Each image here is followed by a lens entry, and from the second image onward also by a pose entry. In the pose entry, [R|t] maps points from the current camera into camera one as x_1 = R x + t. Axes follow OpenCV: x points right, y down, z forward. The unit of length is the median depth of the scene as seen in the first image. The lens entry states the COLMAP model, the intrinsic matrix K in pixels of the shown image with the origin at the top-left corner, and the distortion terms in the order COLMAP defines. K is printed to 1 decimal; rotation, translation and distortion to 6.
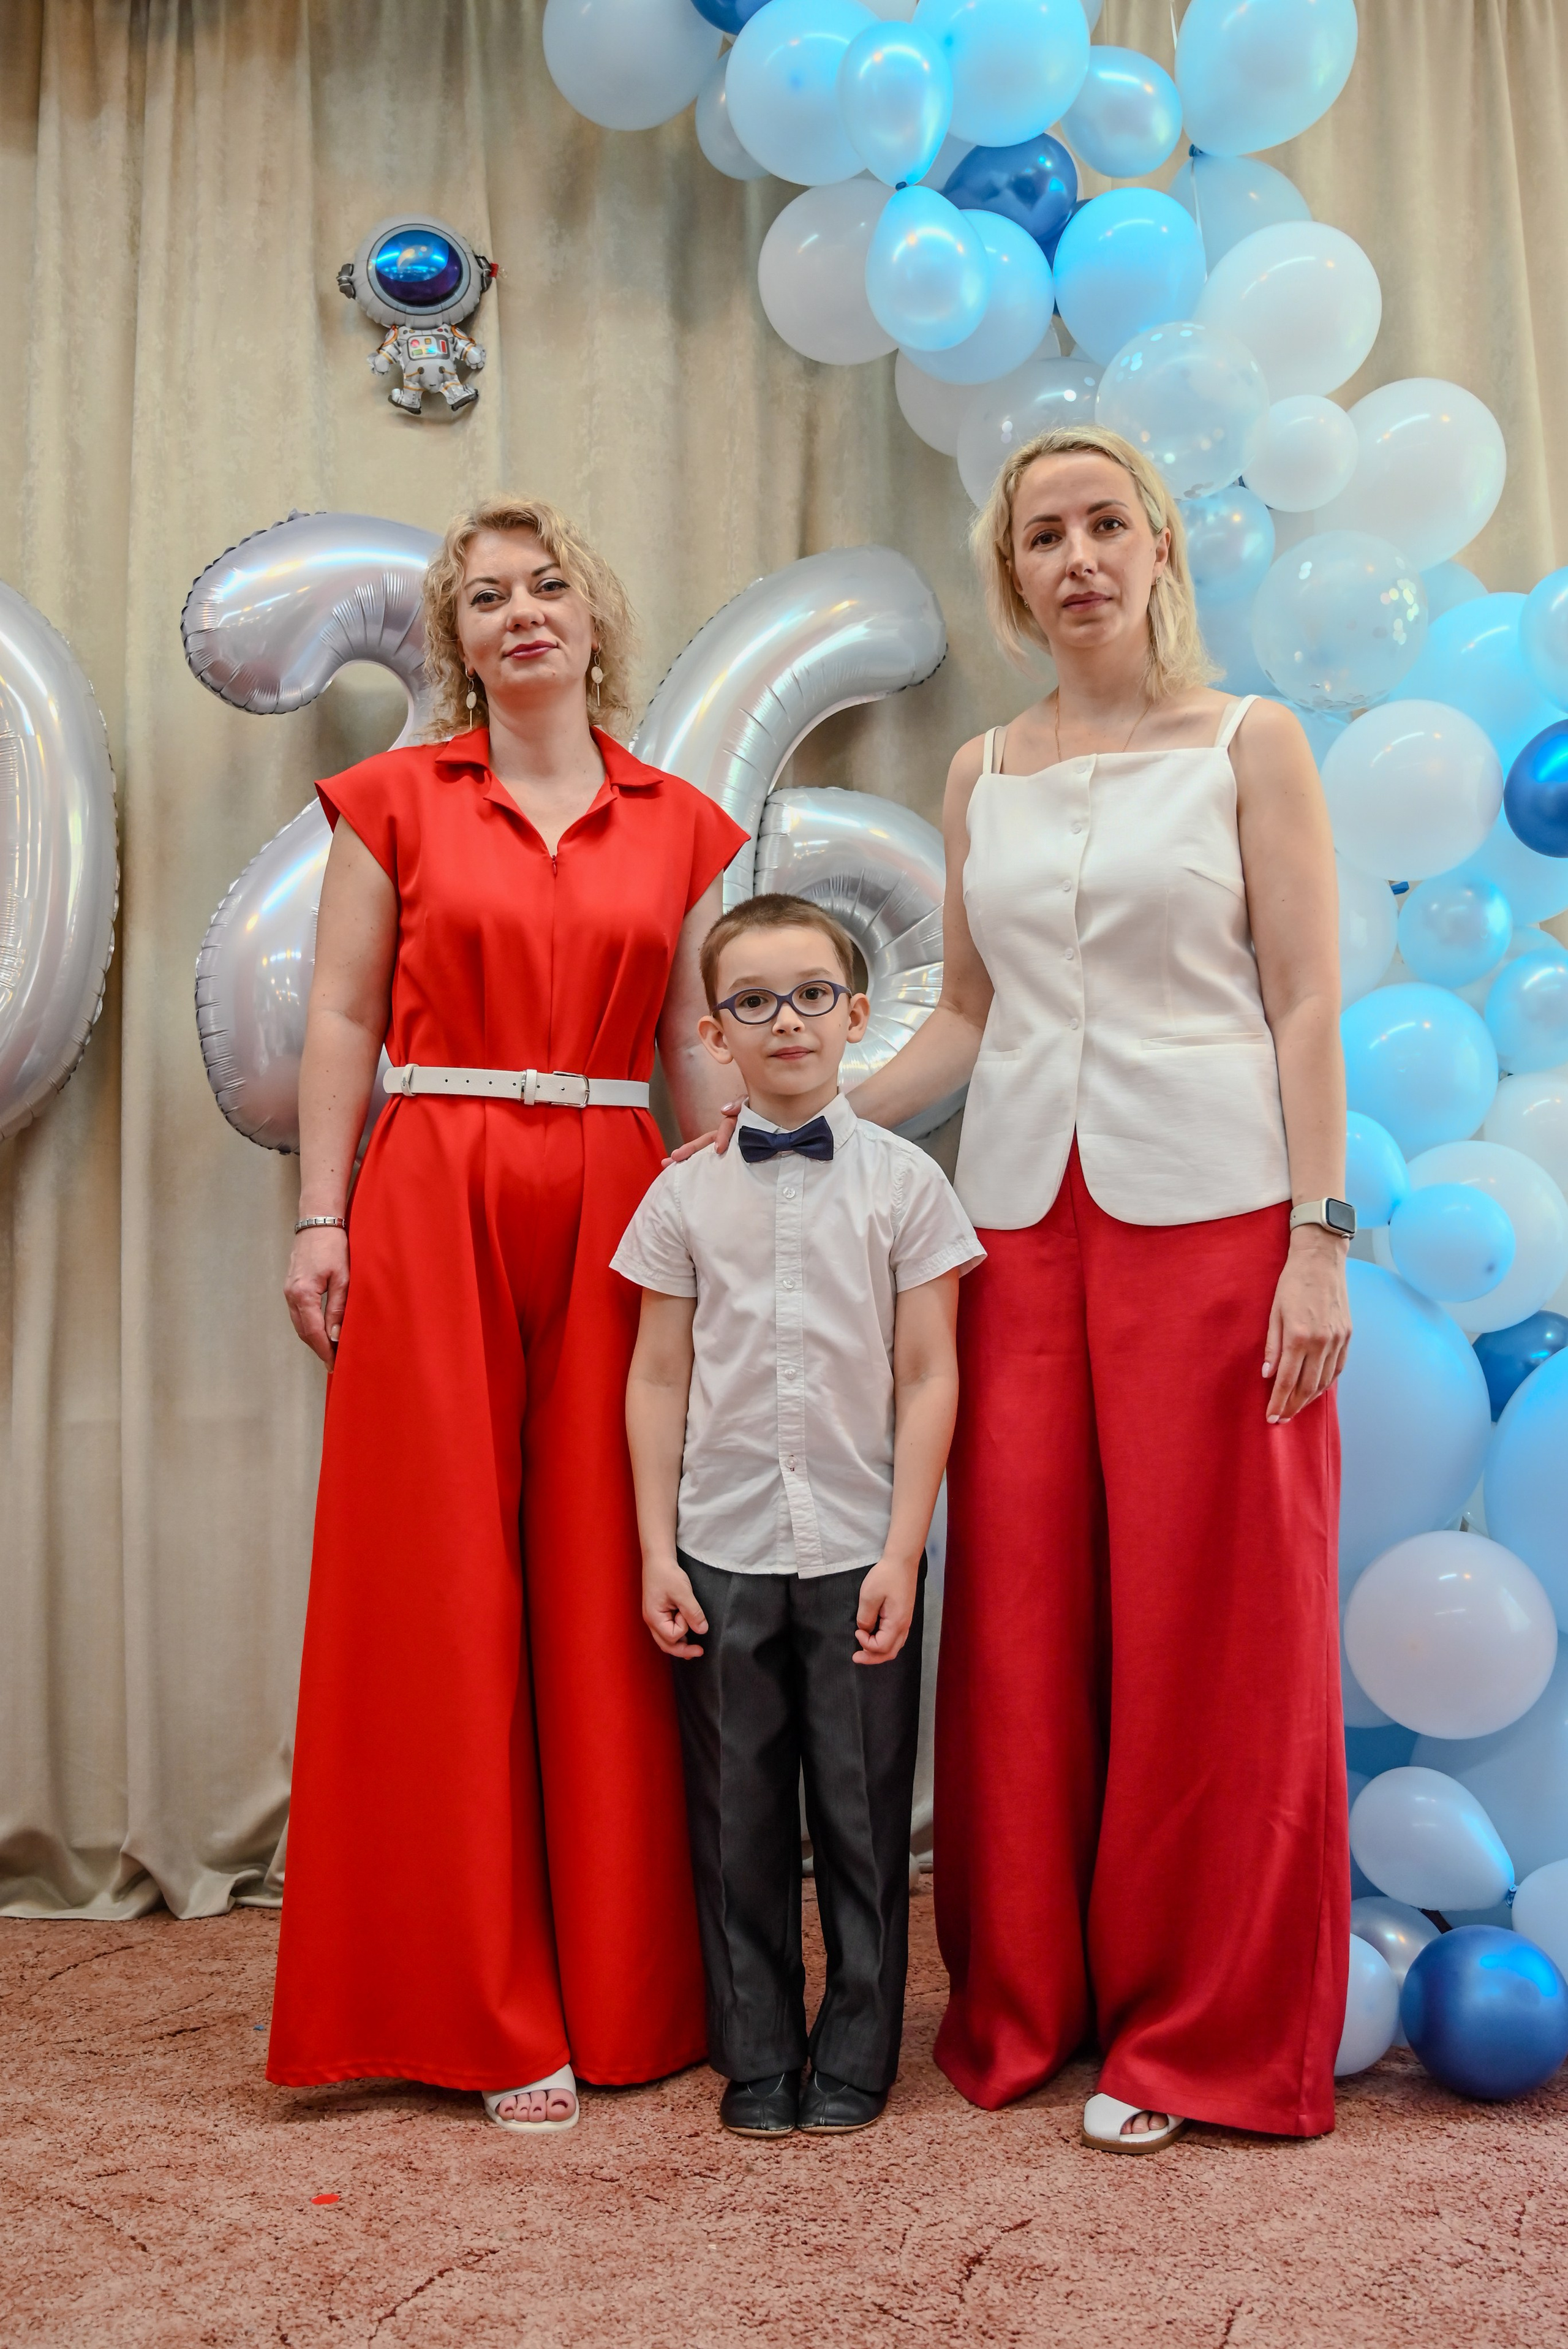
lens RADIAL K [[2318.3, 0, 797.4], [0, 2318.3, 1152.8], [0, 0, 1]] dist [-0.001844, -0.004505]
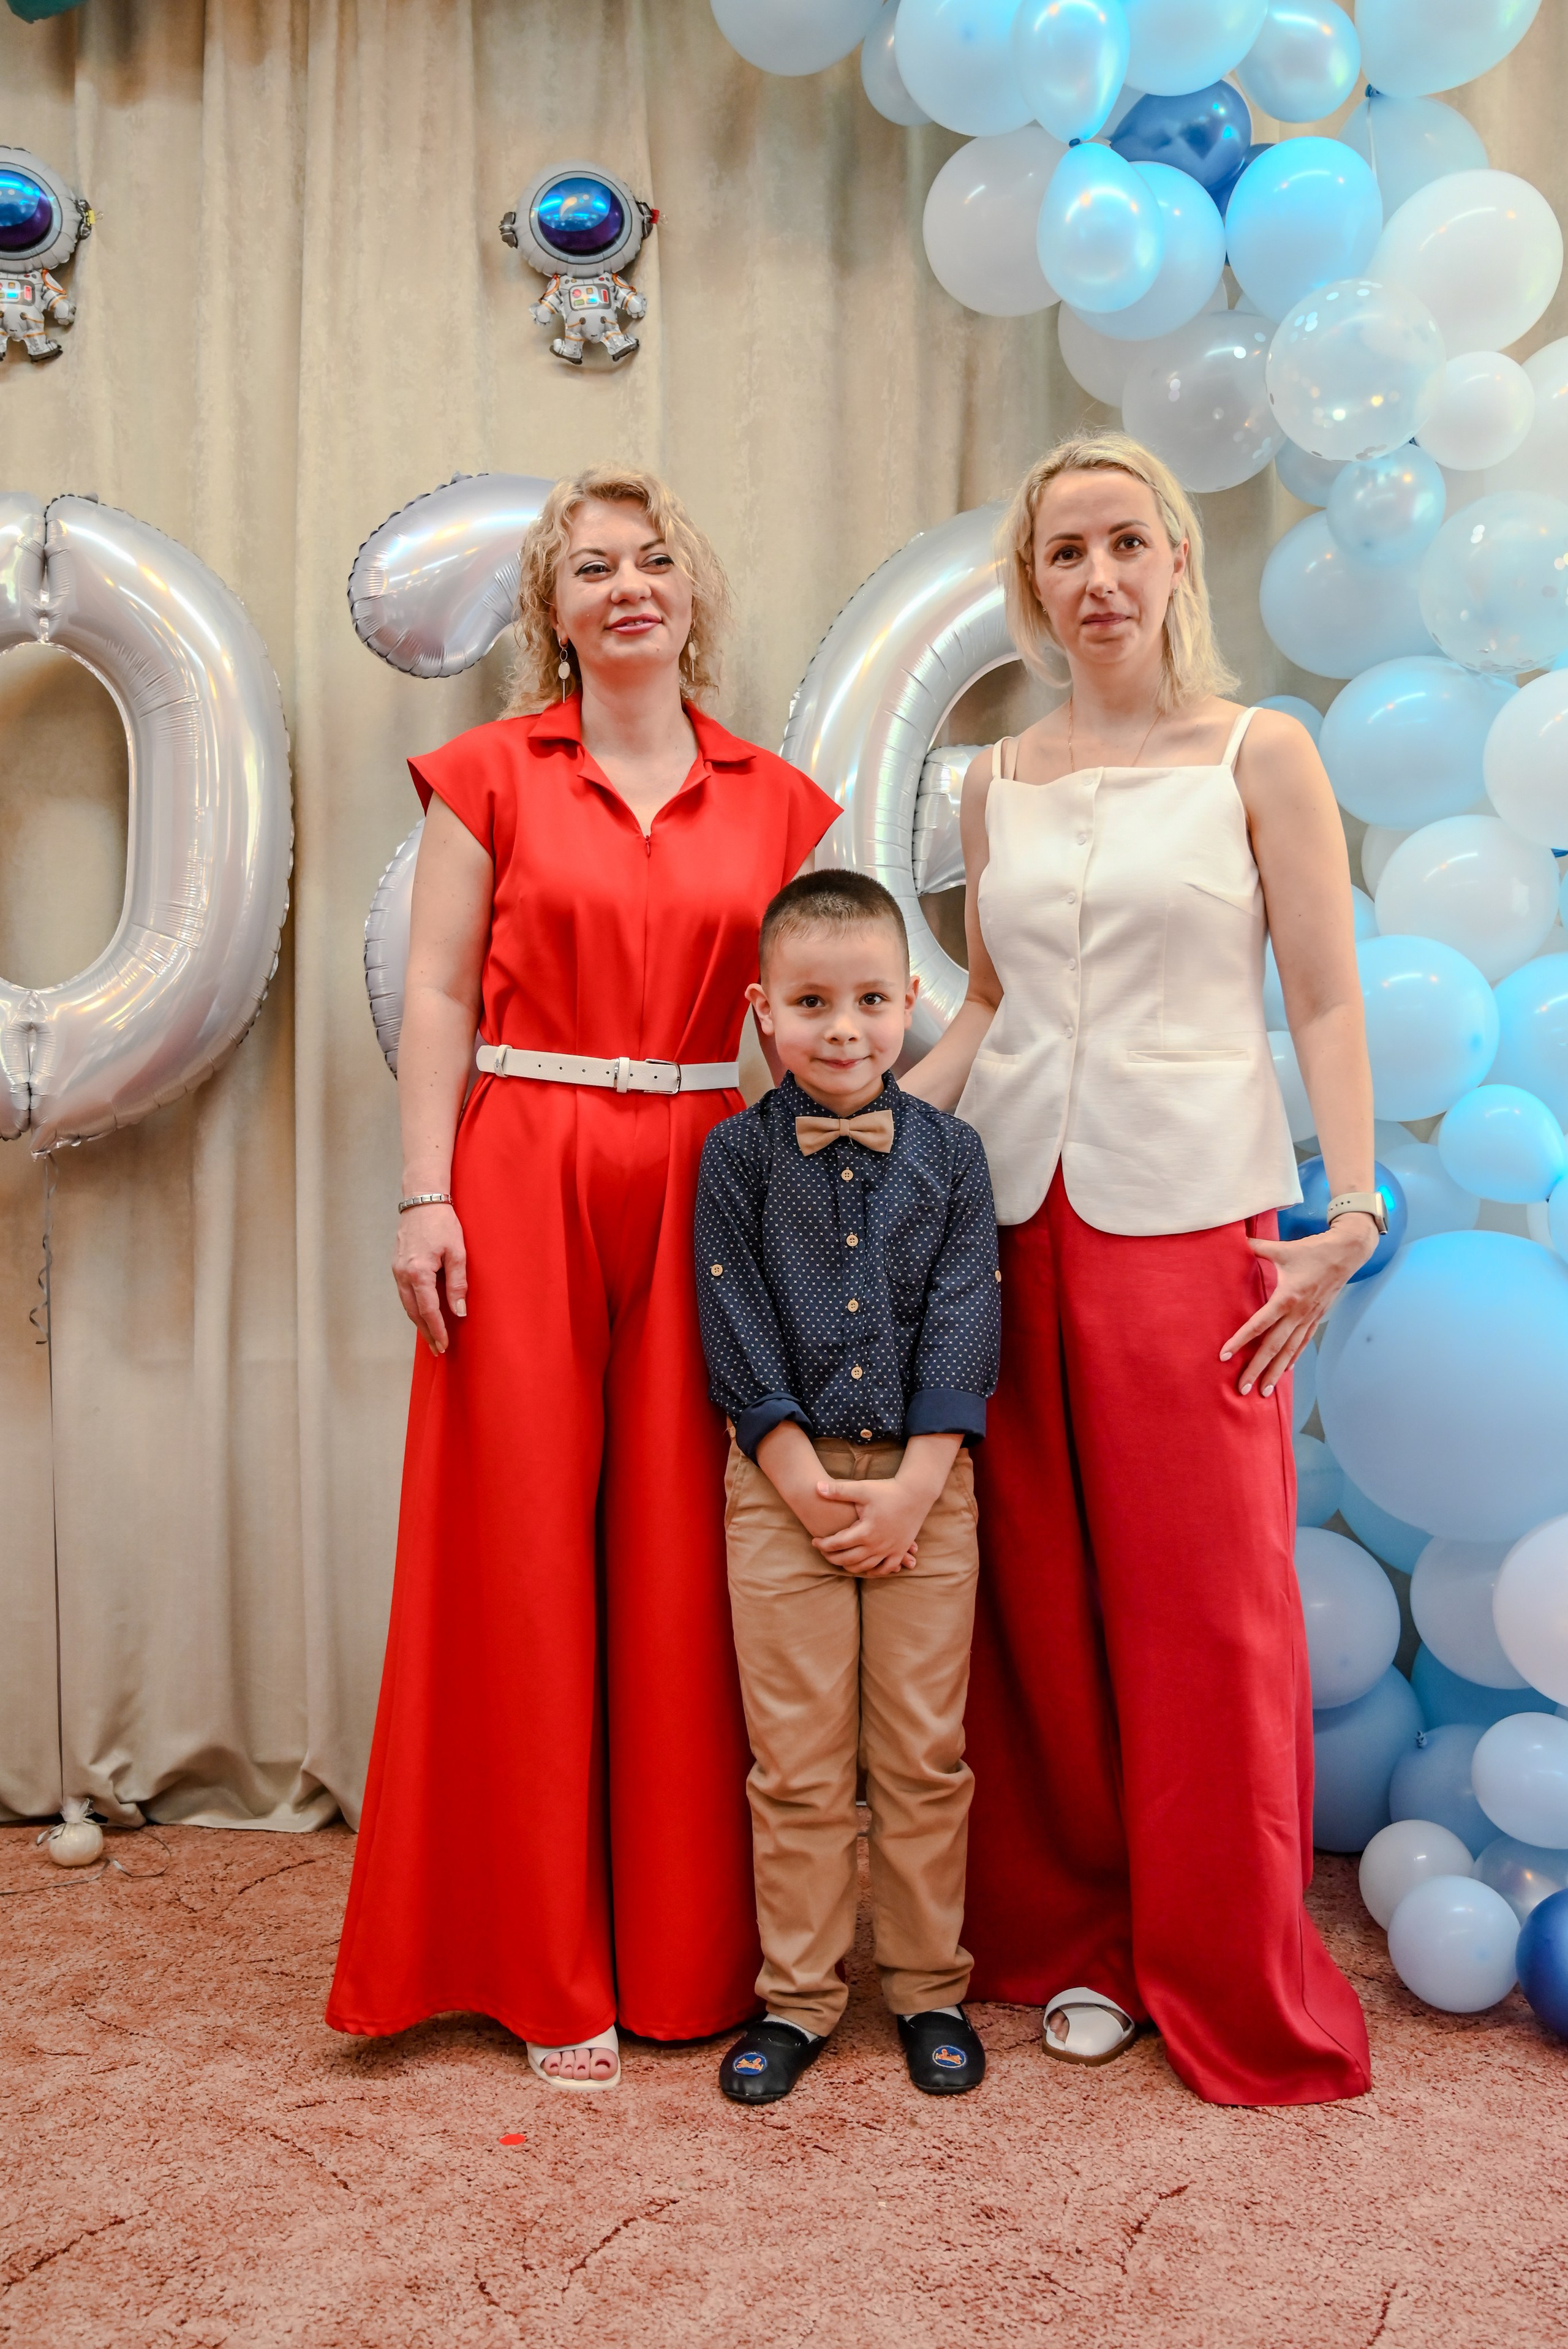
lens RADIAL K [[2261.1, 0, 790.7], [0, 2261.1, 1156.7], [0, 0, 1]] dist [-0.001819, -0.004741]
pose [[0.998680, 0.010611, -0.050256, -0.021897], [-0.007229, 0.997726, 0.067010, -0.048107], [0.050853, -0.066558, 0.996486, 0.006663]]
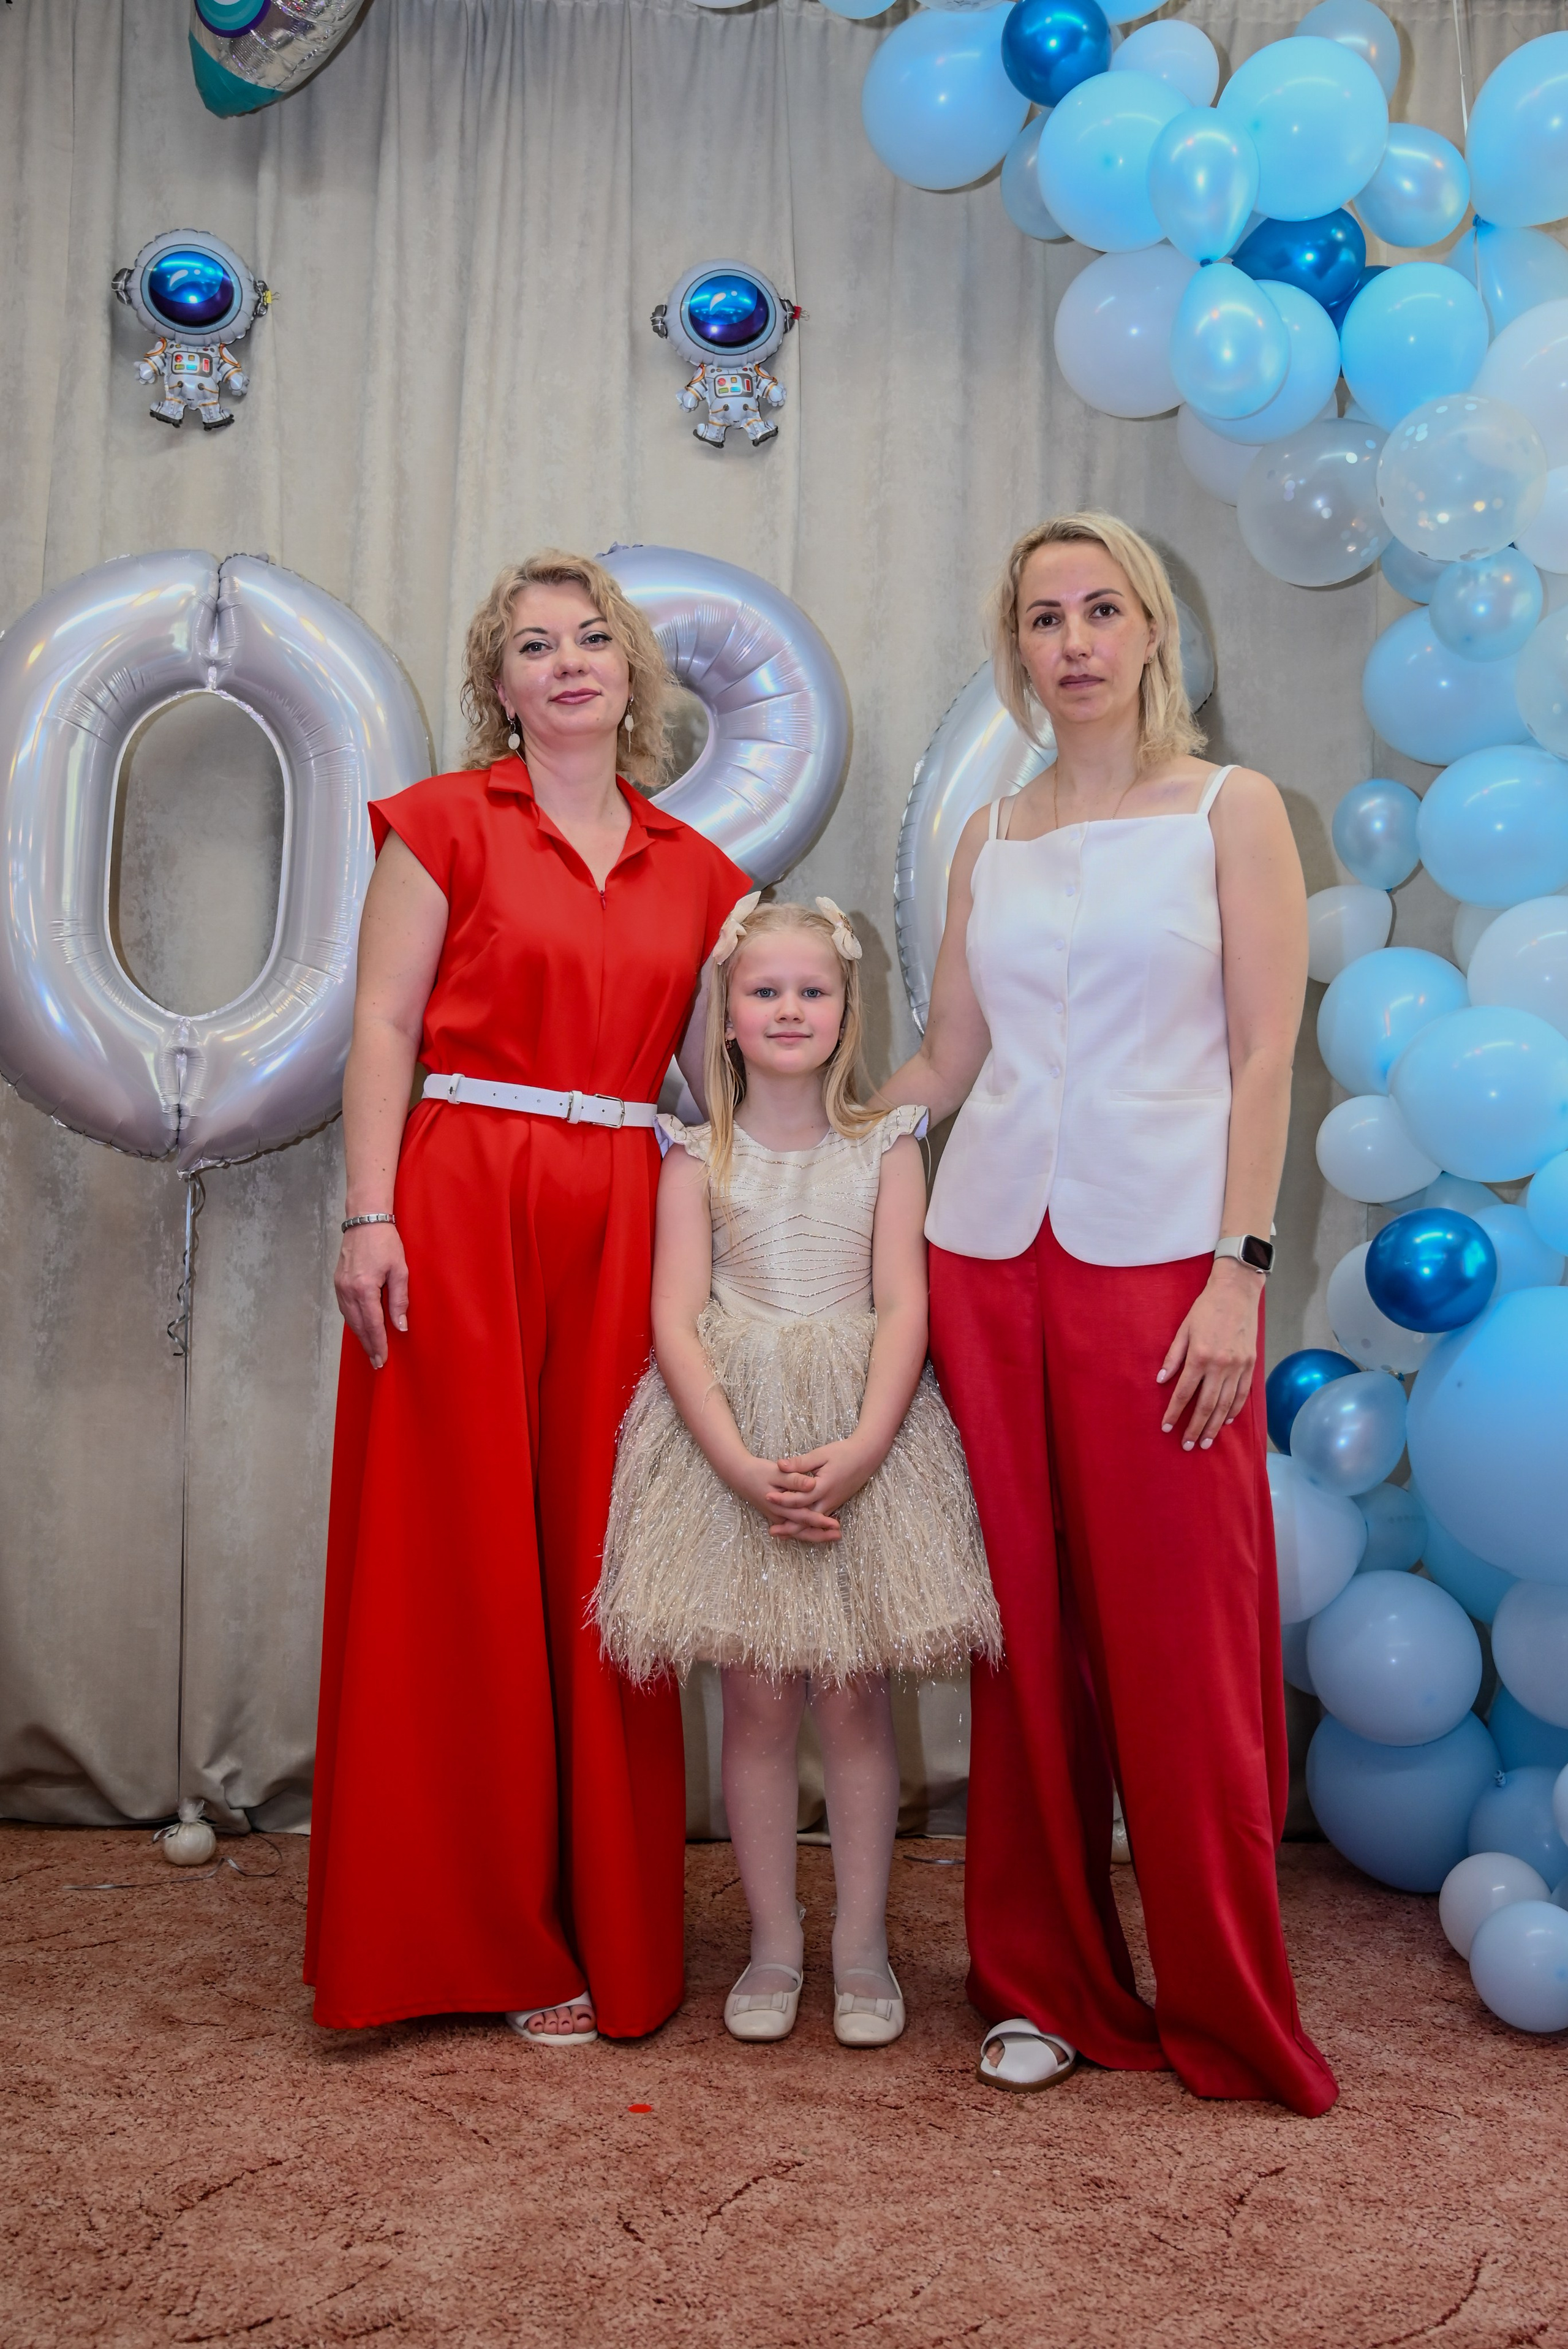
lens RADIAL K [[2334.4, 0, 806.7], [0, 2334.4, 1127.6], [0, 0, 1]] dist [0.000035, -0.001464]
pose [[0.997633, 0.040808, -0.055348, -0.059504], [-0.040067, 0.999093, 0.014432, -0.027714], [0.055887, -0.012180, 0.998363, -0.079302]]
